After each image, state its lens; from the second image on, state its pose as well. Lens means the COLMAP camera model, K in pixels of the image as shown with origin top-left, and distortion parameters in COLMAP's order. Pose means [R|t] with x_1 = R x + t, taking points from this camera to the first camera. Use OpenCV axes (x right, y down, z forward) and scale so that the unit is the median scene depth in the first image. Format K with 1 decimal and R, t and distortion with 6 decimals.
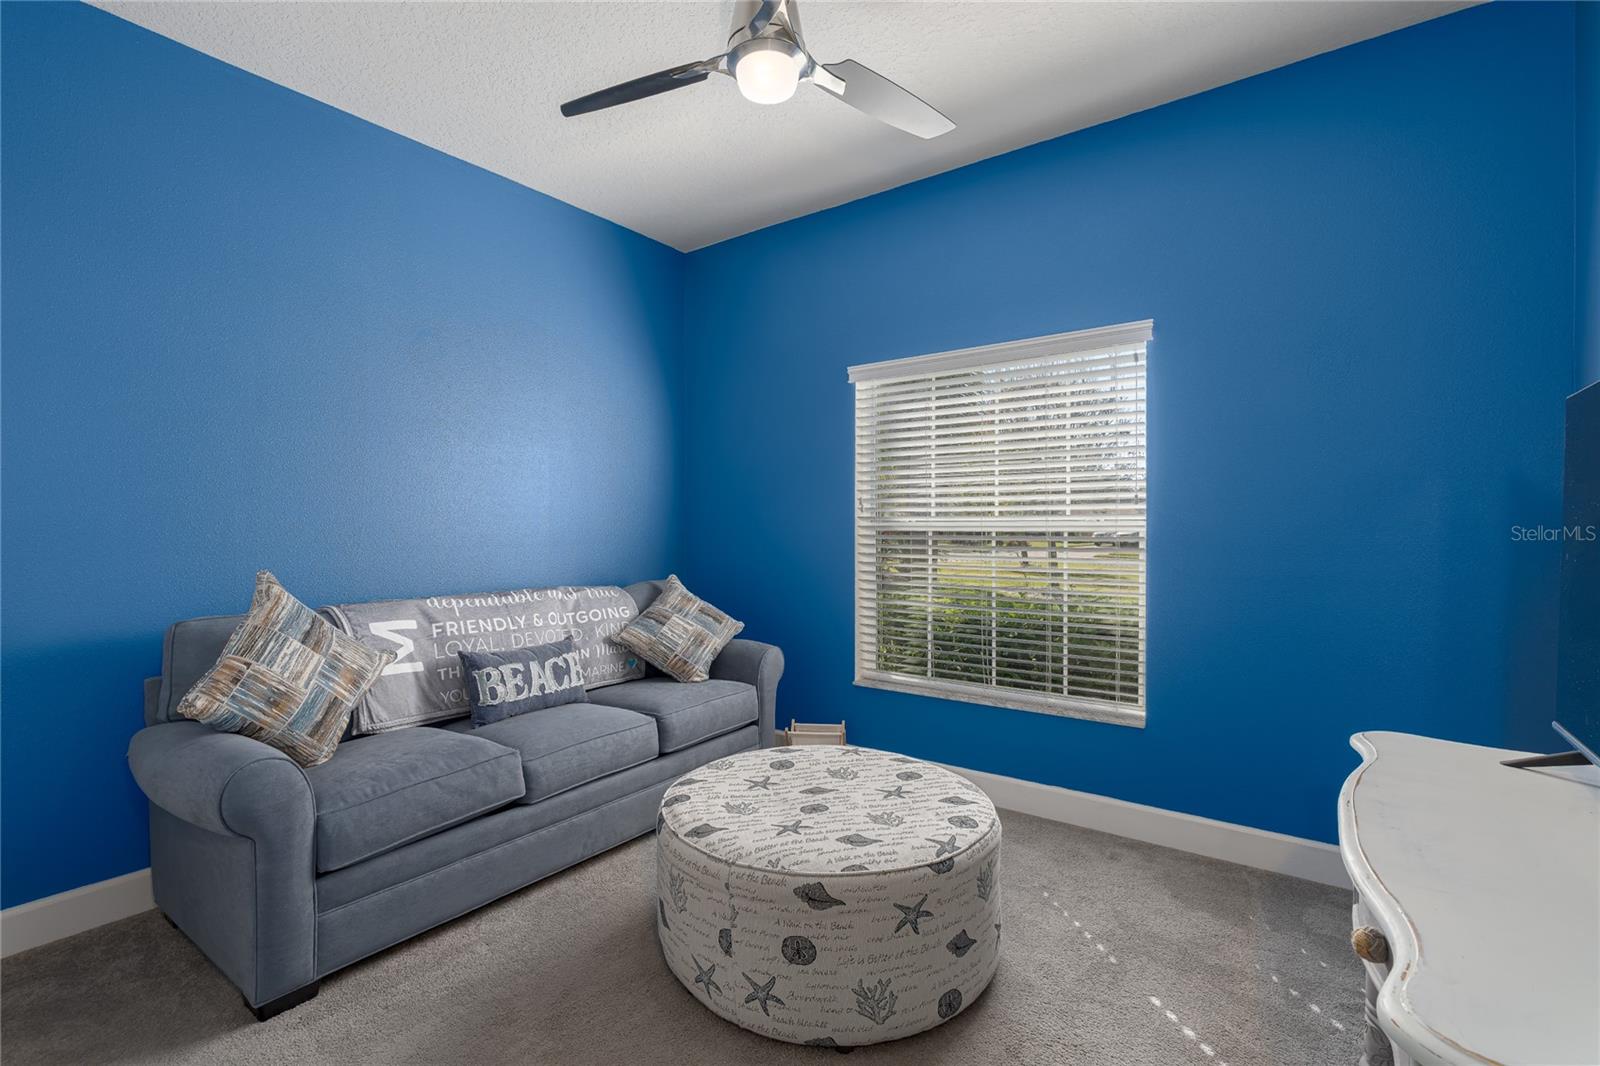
lens RADIAL K [[724.7, 0, 800.0], [0, 724.7, 533.0], [0, 0, 1]] dist [-0.001872, 0.000040]
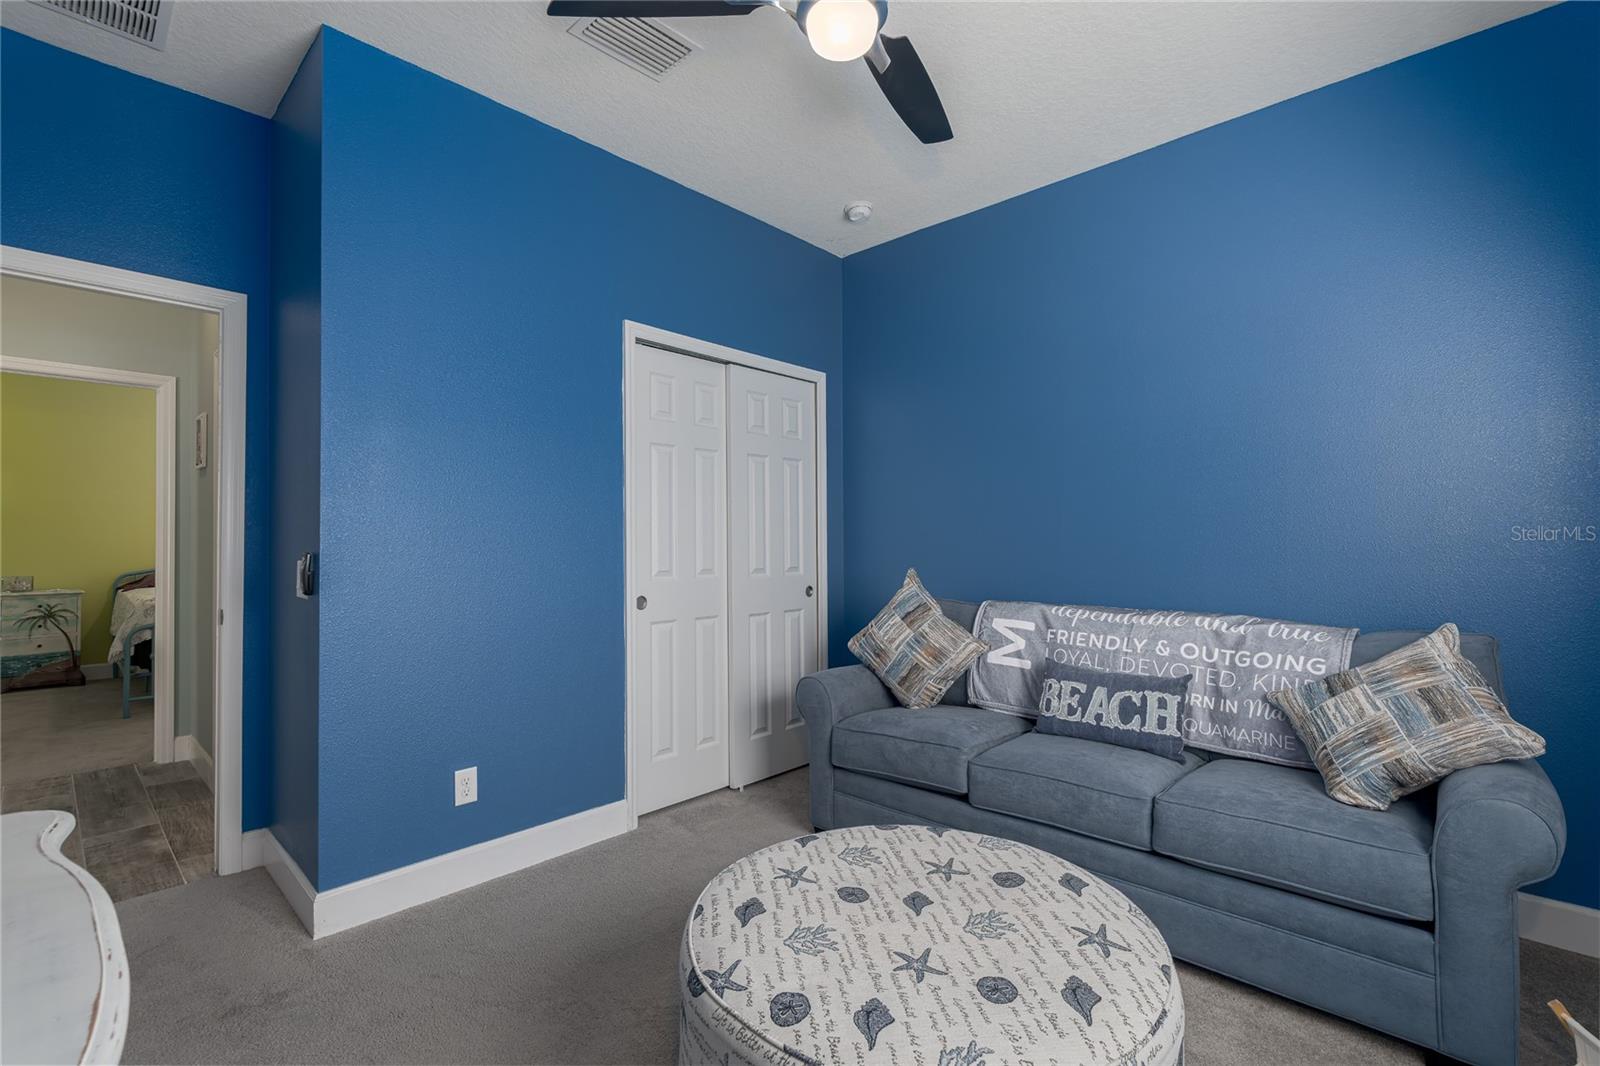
lens RADIAL K [[724.7, 0, 800.0], [0, 724.7, 533.0], [0, 0, 1]] dist [-0.001872, 0.000040]
pose [[-0.126499, -0.008536, -0.991930, 0.624653], [-0.007728, 0.999941, -0.007619, -0.005981], [0.991937, 0.006702, -0.126558, 0.797296]]
